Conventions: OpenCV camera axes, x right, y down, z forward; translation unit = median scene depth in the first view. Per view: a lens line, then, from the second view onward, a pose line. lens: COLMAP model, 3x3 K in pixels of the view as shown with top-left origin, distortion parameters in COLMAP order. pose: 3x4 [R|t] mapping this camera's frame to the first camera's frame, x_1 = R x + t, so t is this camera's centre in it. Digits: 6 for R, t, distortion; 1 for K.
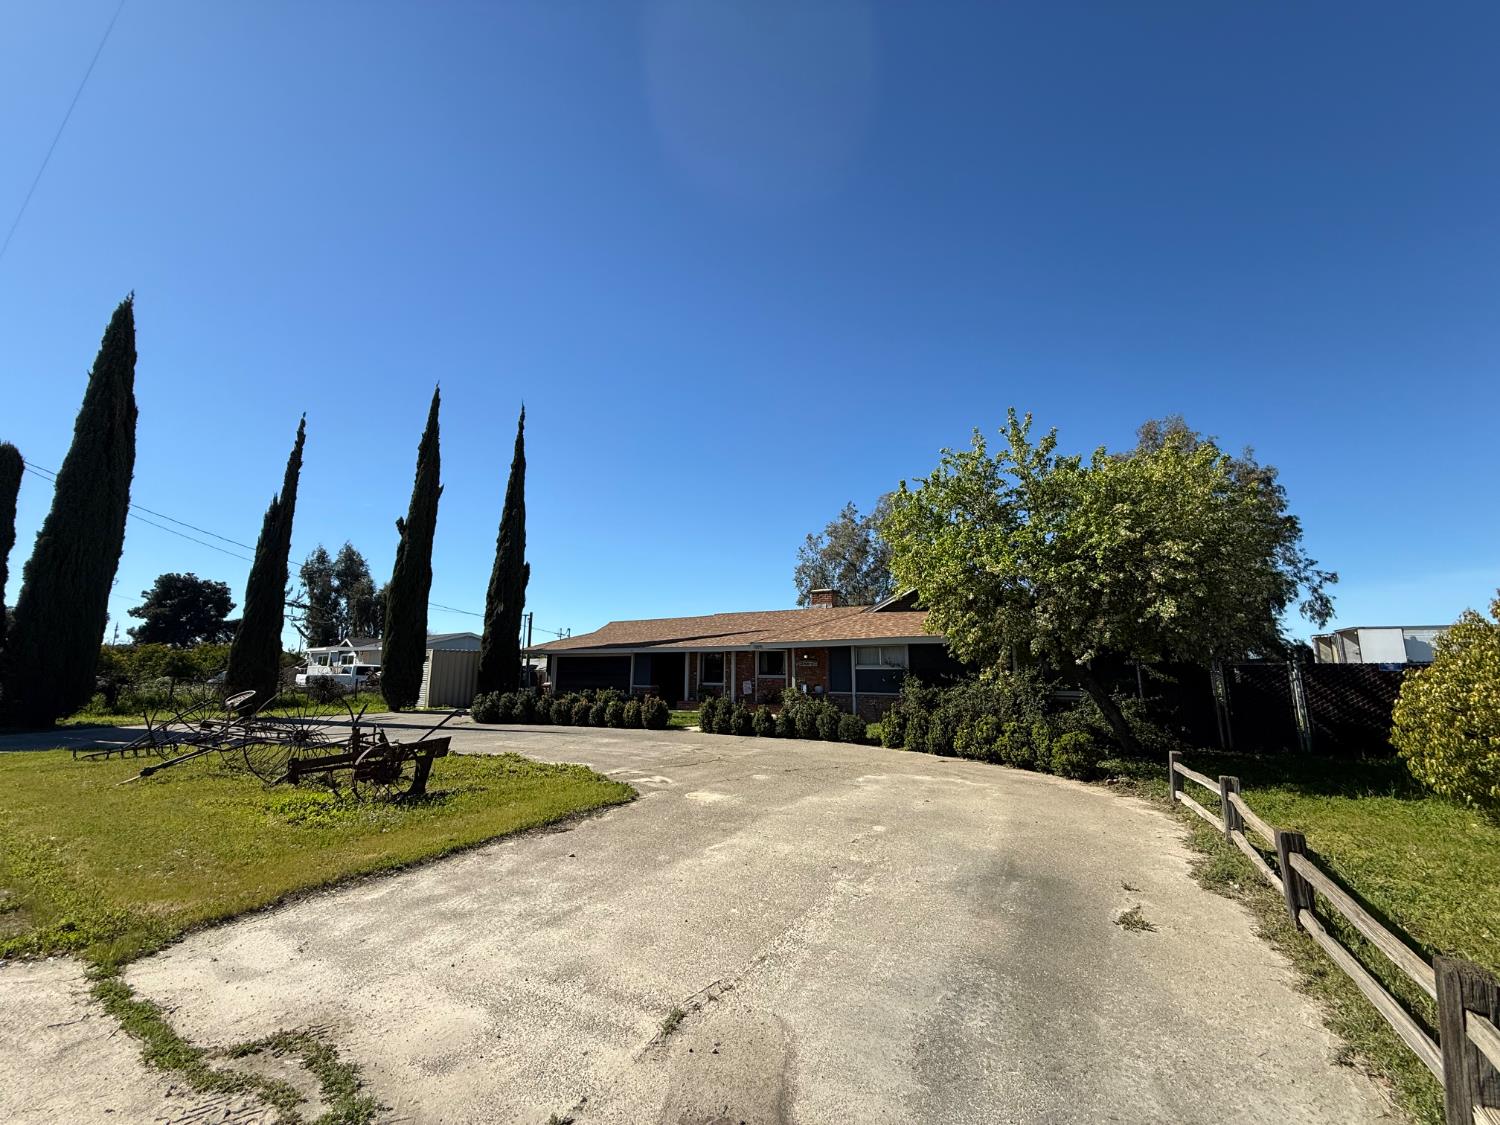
lens RADIAL K [[597.5, 0, 748.1], [0, 597.5, 553.4], [0, 0, 1]] dist [-0.001197, 0.000142]
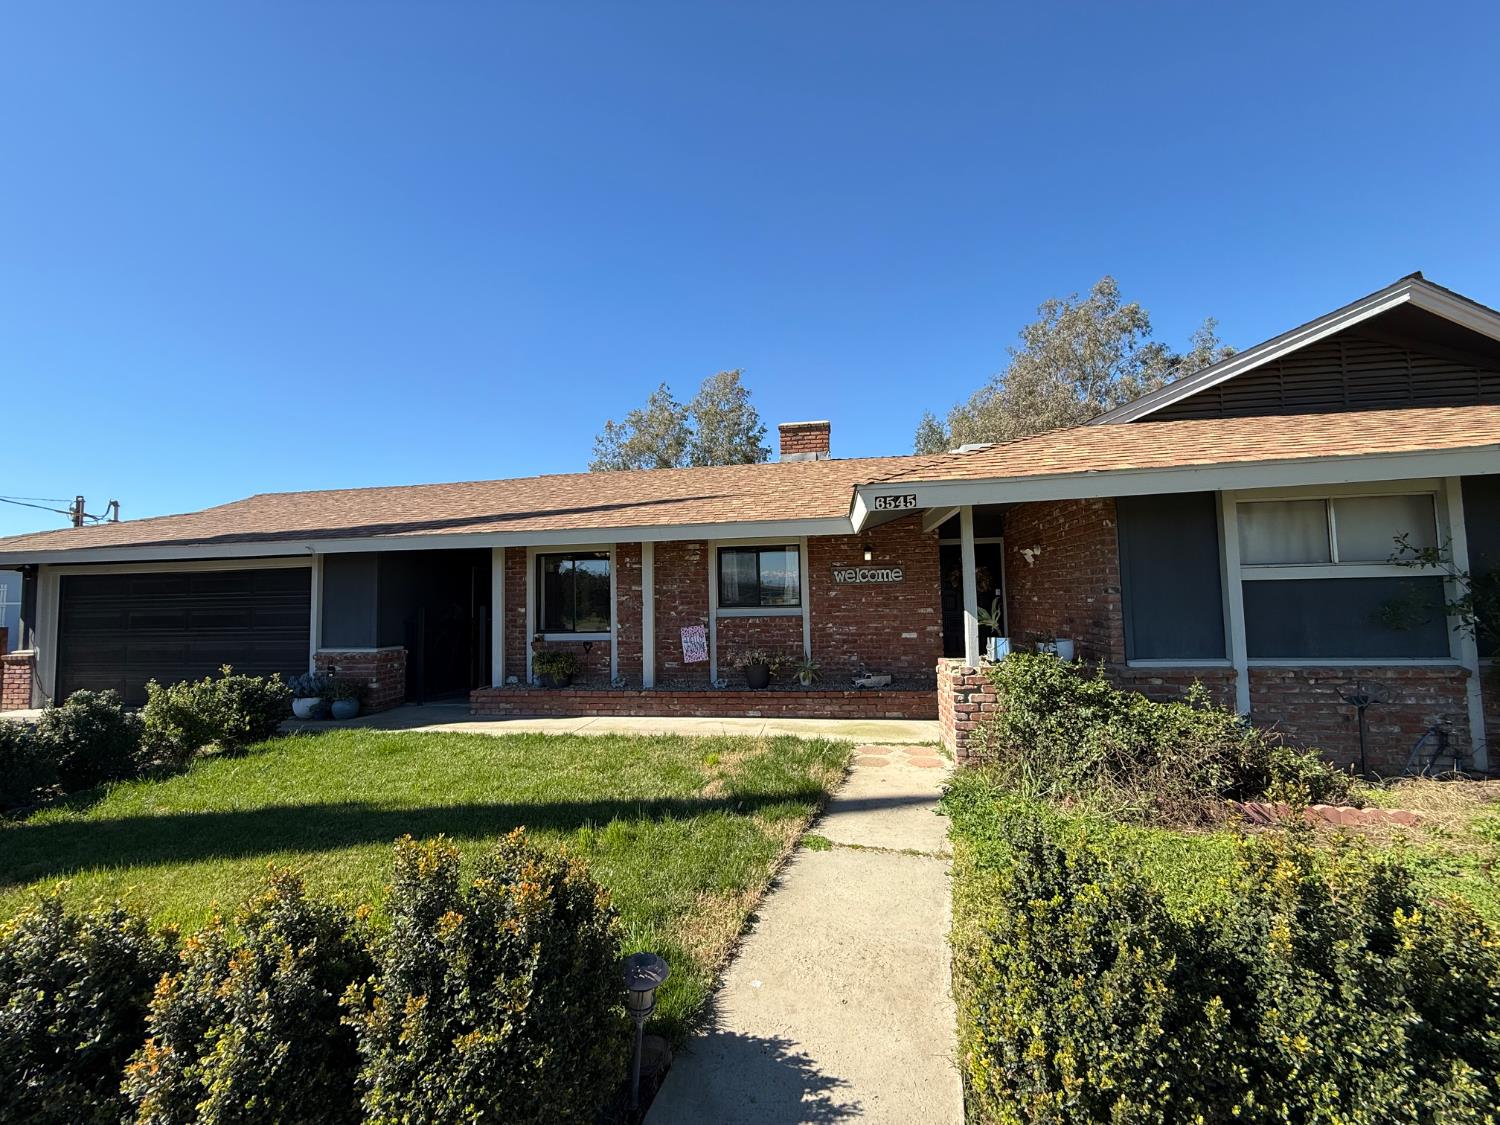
lens RADIAL K [[597.5, 0, 747.5], [0, 597.5, 566.9], [0, 0, 1]] dist [-0.001197, 0.000142]
pose [[0.916640, -0.004655, 0.399687, -0.114249], [-0.051425, 0.990249, 0.129471, 0.127522], [-0.396392, -0.139232, 0.907462, 0.653601]]
